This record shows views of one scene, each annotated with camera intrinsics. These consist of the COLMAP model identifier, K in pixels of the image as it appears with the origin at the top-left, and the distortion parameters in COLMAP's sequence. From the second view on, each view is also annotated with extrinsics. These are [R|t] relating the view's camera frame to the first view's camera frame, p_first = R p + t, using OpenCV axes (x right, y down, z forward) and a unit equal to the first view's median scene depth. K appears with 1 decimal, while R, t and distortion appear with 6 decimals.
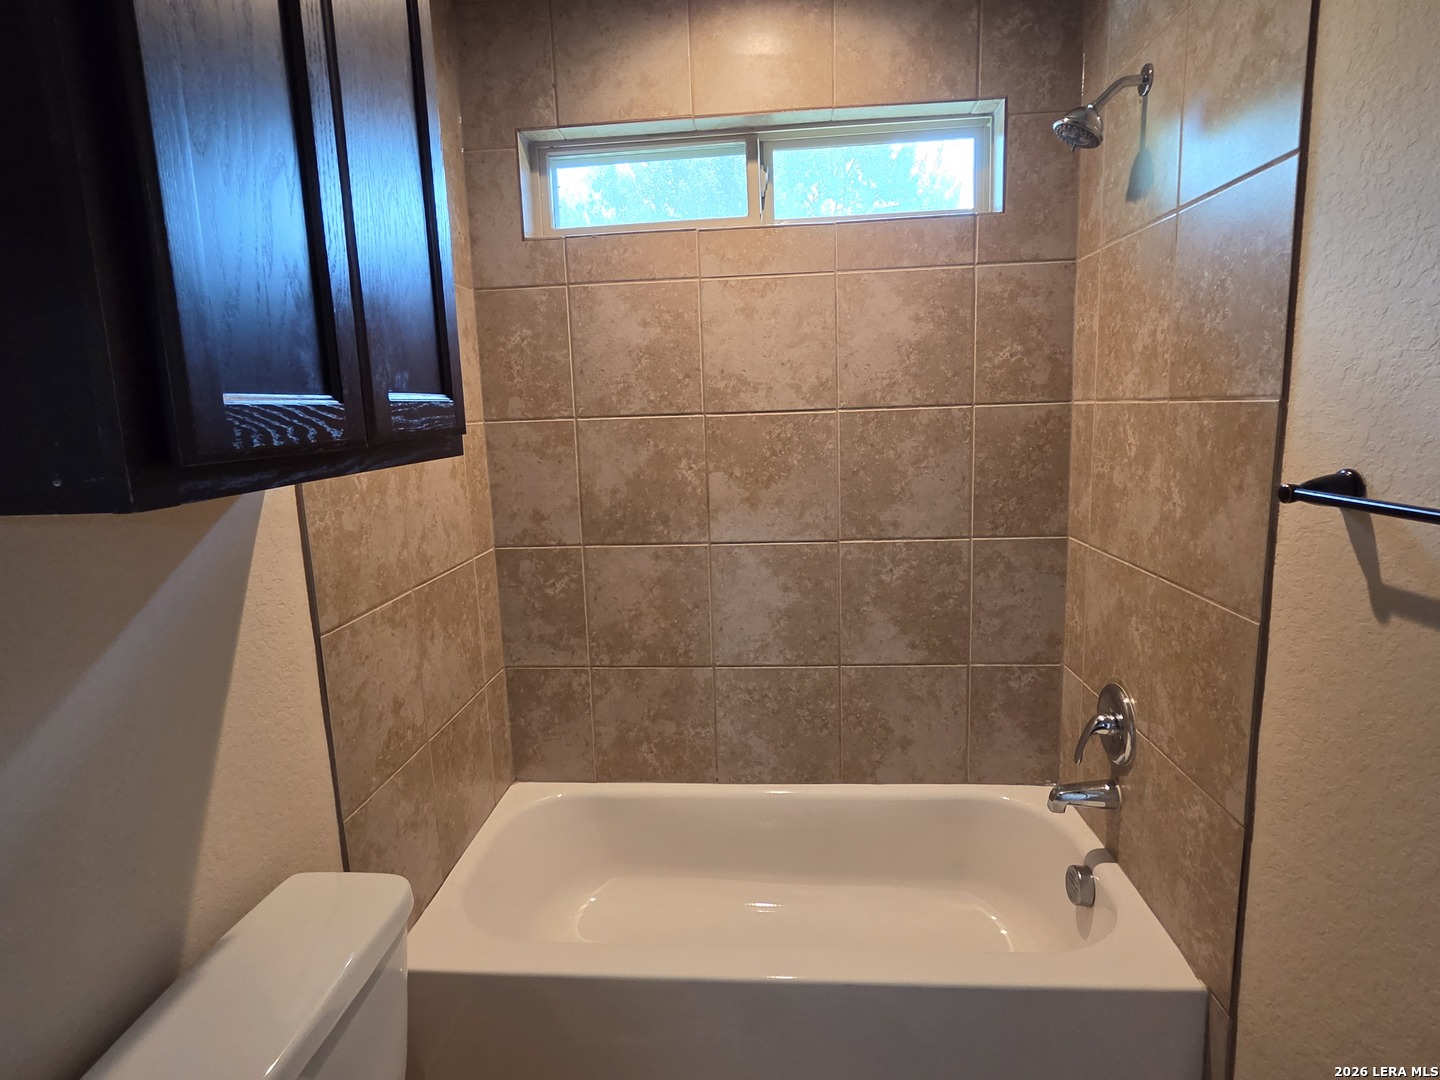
lens RADIAL K [[790.0, 0, 720.0], [0, 790.0, 540.0], [0, 0, 1]] dist [0.027363, 0.000274]
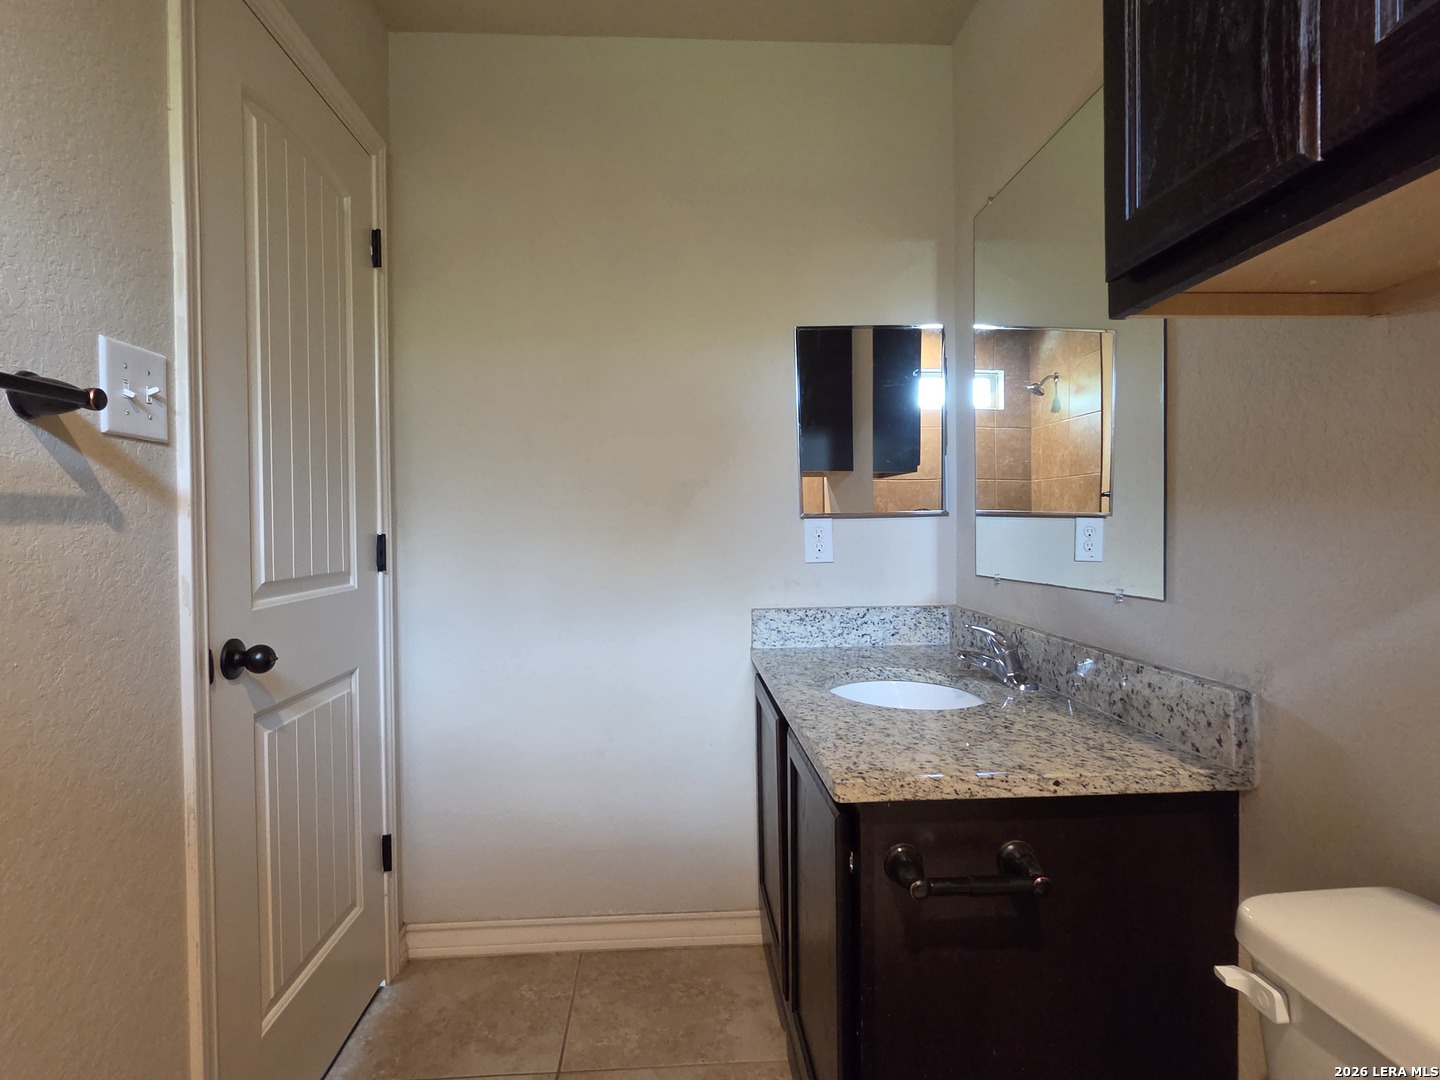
lens RADIAL K [[777.7, 0, 714.1], [0, 777.7, 536.9], [0, 0, 1]] dist [-0.010492, 0.001447]
pose [[0.990857, 0.040546, 0.128681, -1.124326], [-0.021241, 0.988761, -0.147990, 0.505153], [-0.133235, 0.143904, 0.980581, -1.653016]]
